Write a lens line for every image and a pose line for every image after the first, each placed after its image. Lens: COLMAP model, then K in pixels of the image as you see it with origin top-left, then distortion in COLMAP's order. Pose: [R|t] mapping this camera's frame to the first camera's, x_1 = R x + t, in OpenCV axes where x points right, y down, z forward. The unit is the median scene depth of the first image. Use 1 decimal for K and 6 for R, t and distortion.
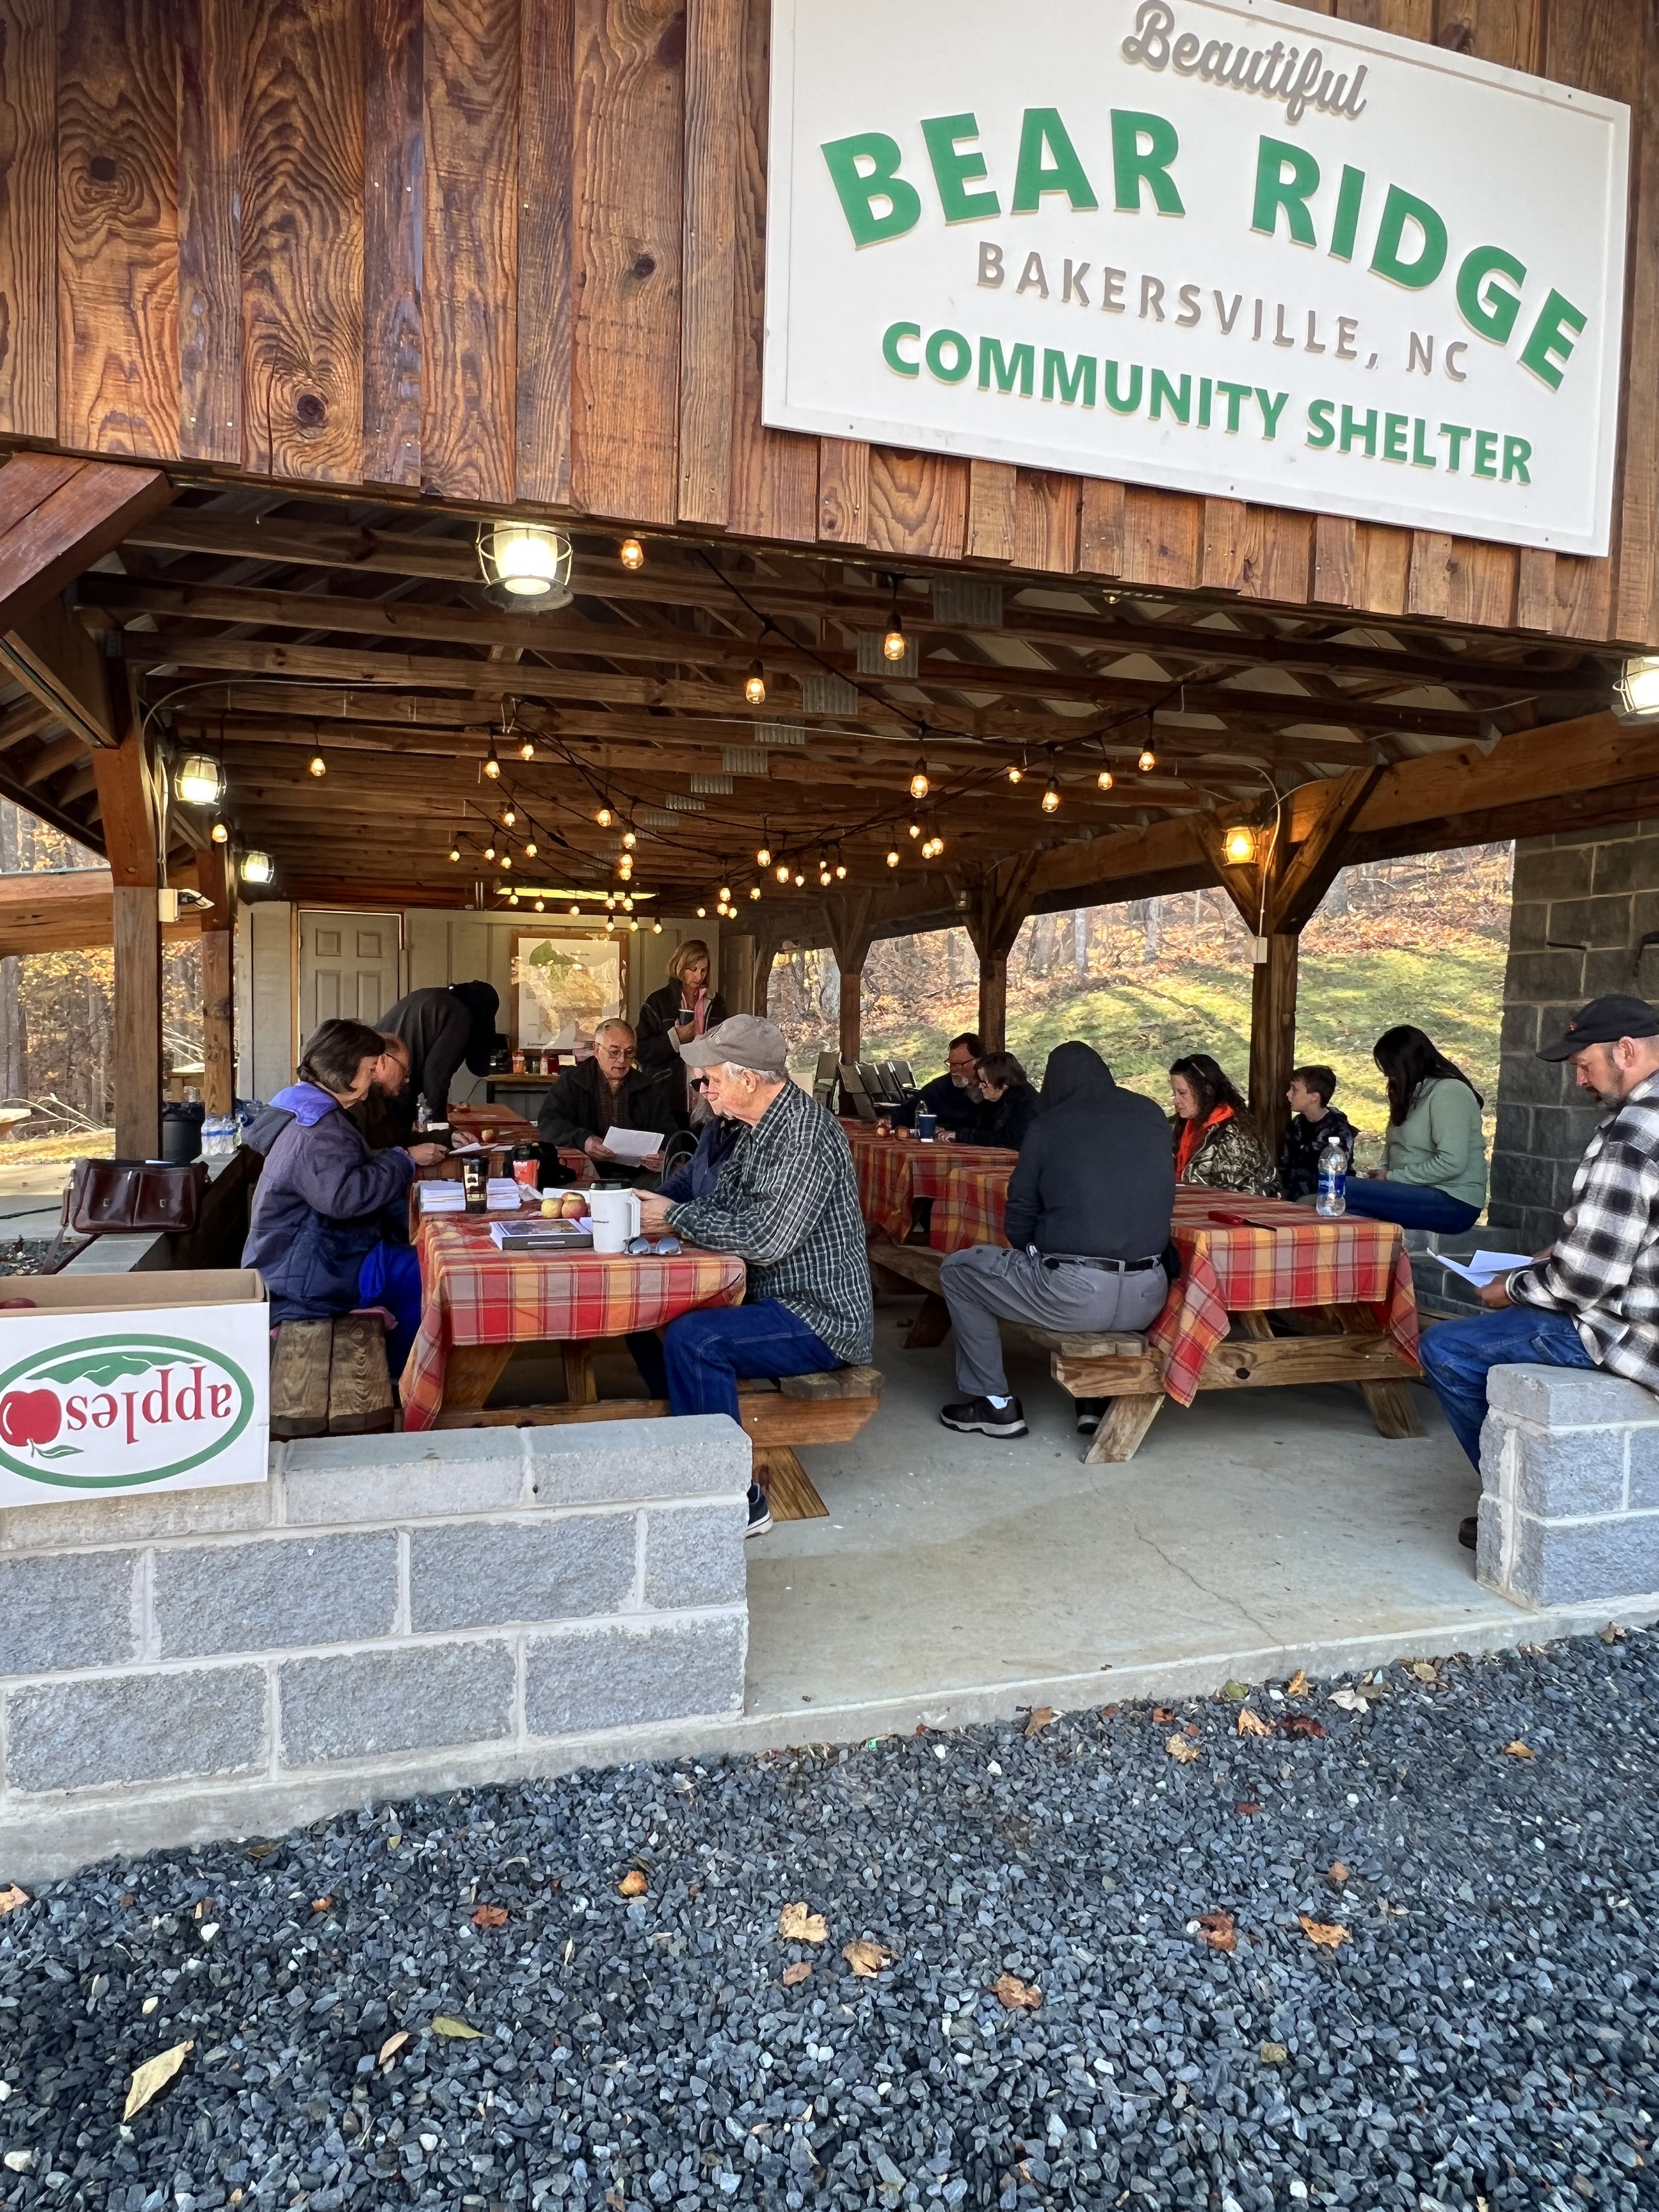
lens RADIAL K [[1409.8, 0, 828.2], [0, 1409.8, 1112.0], [0, 0, 1]] dist [-0.003393, -0.000278]
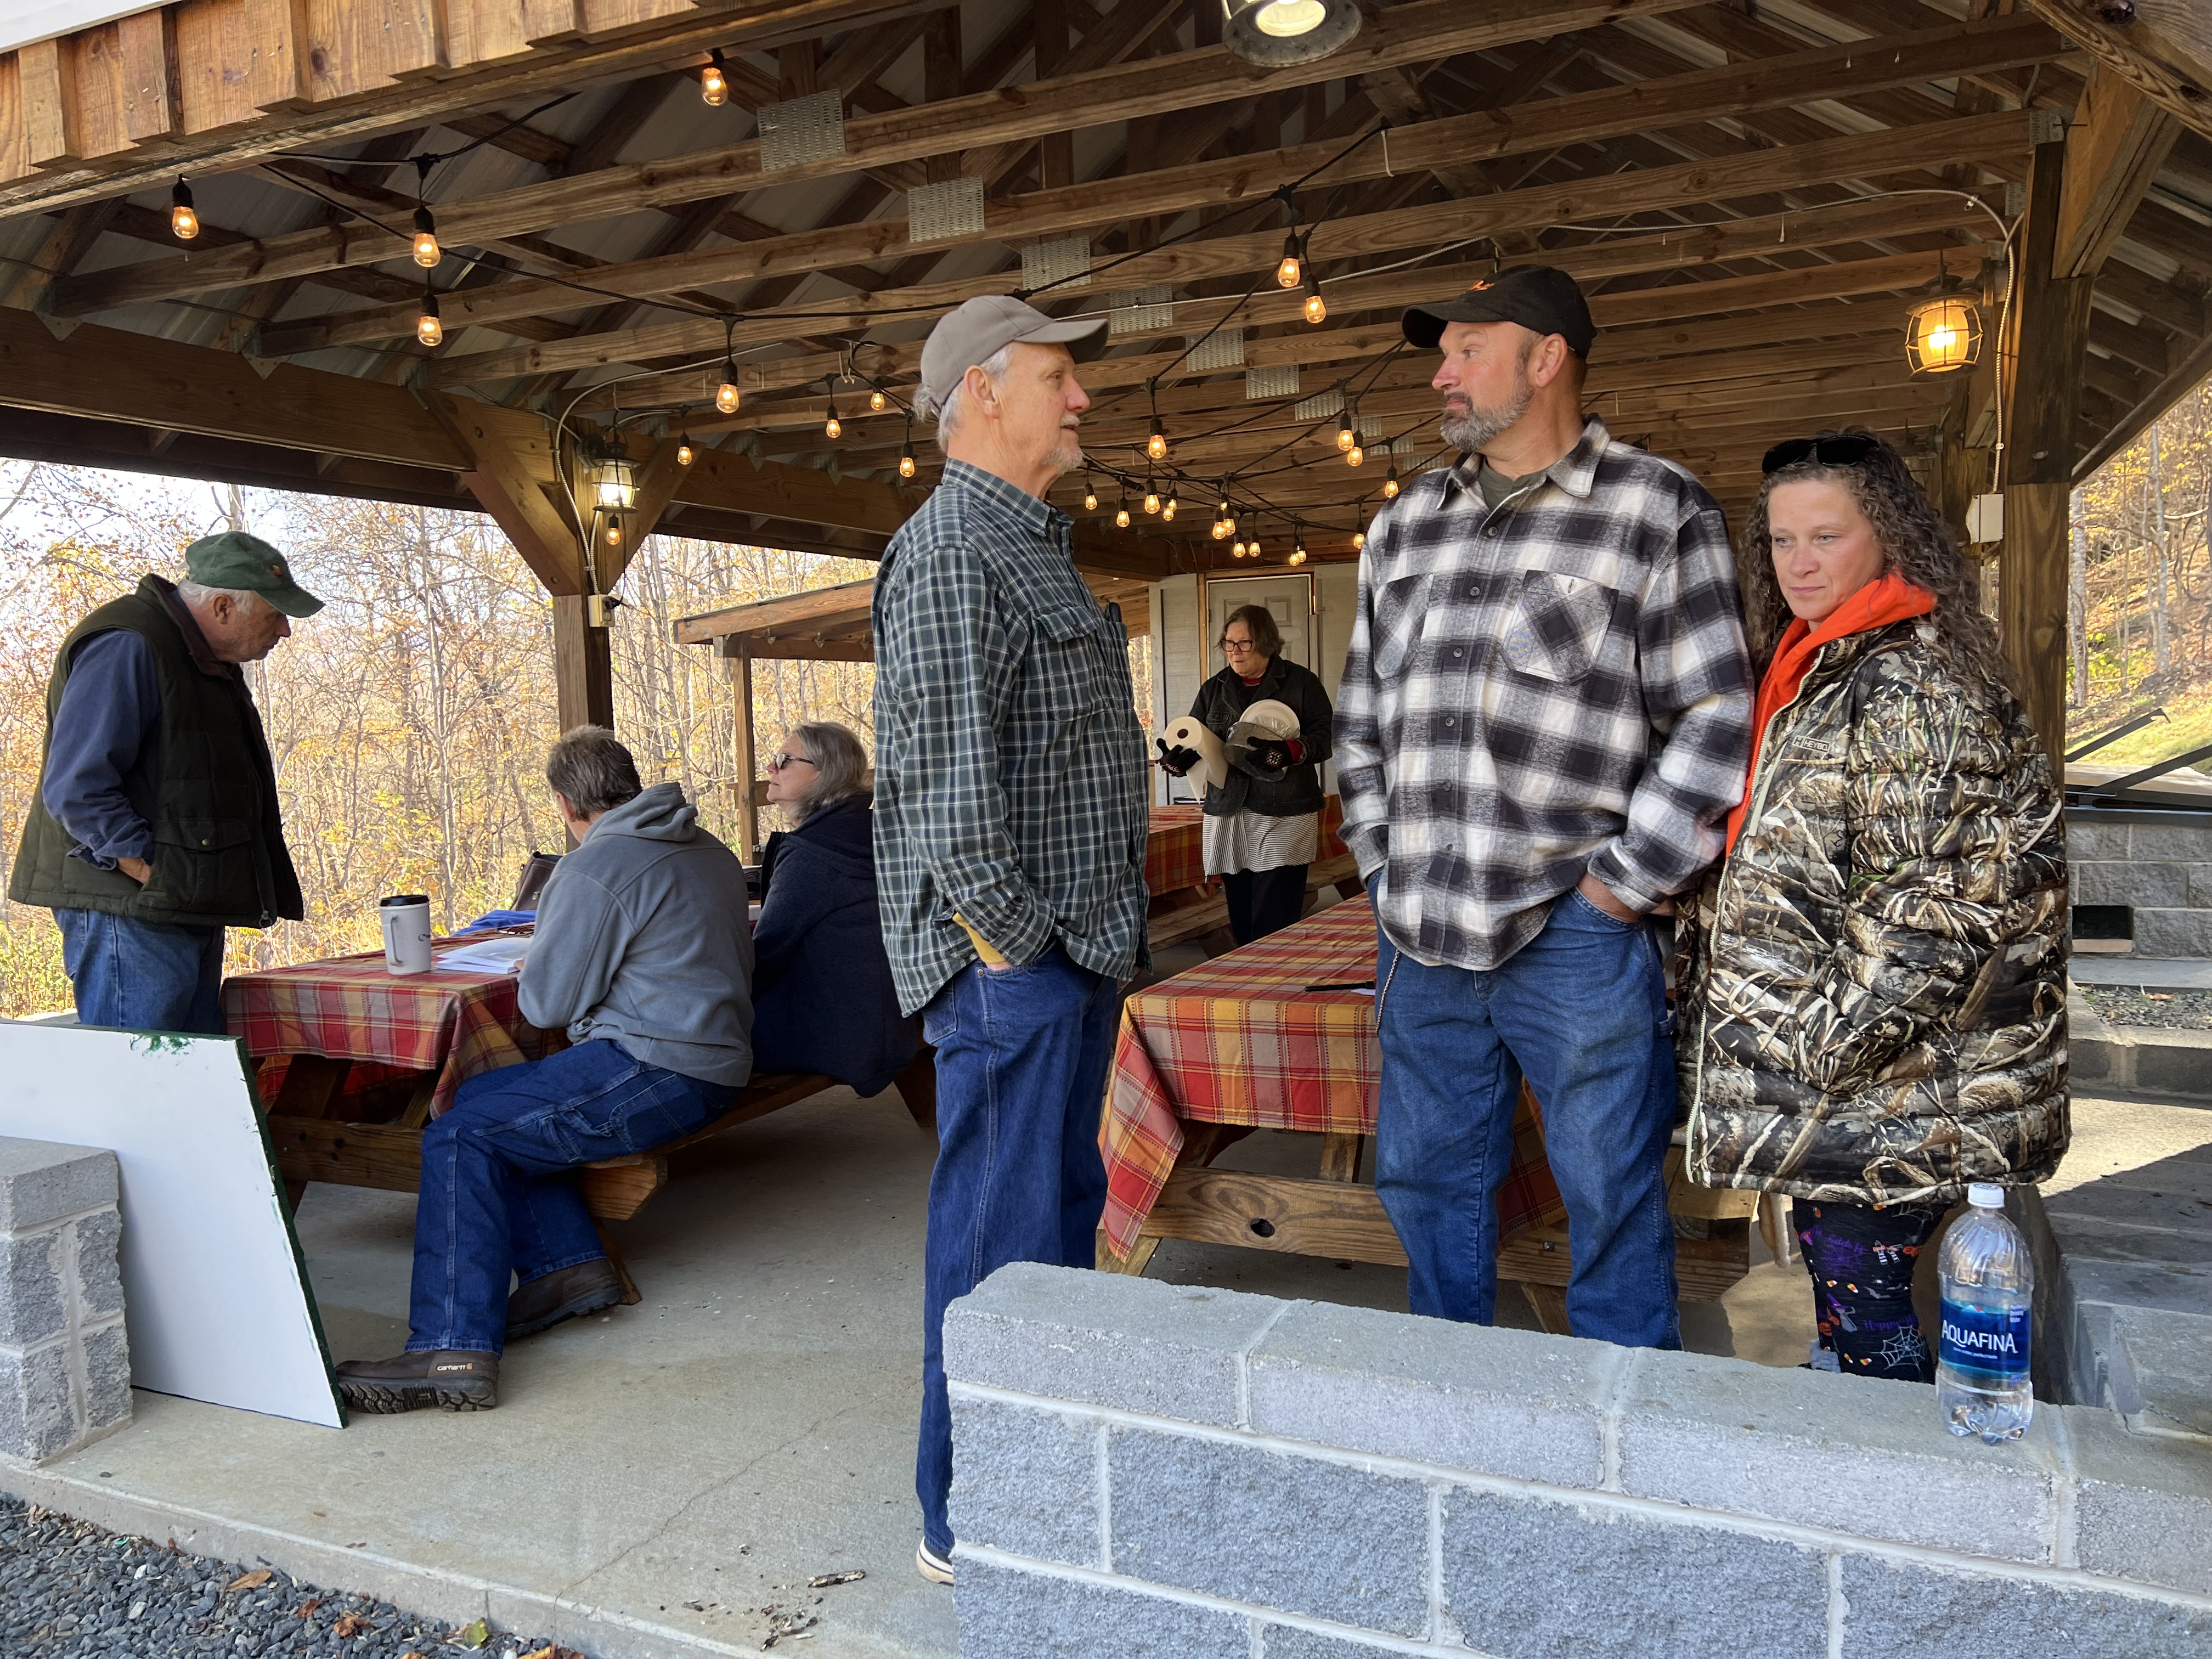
lens RADIAL K [[1658.7, 0, 1104.1], [0, 1658.7, 826.4], [0, 0, 1]] dist [0.010370, 0.001257]
pose [[0.736413, 0.002357, -0.676528, 0.767473], [0.012981, 0.999761, 0.017613, -0.009091], [0.676408, -0.021752, 0.736206, 0.418273]]
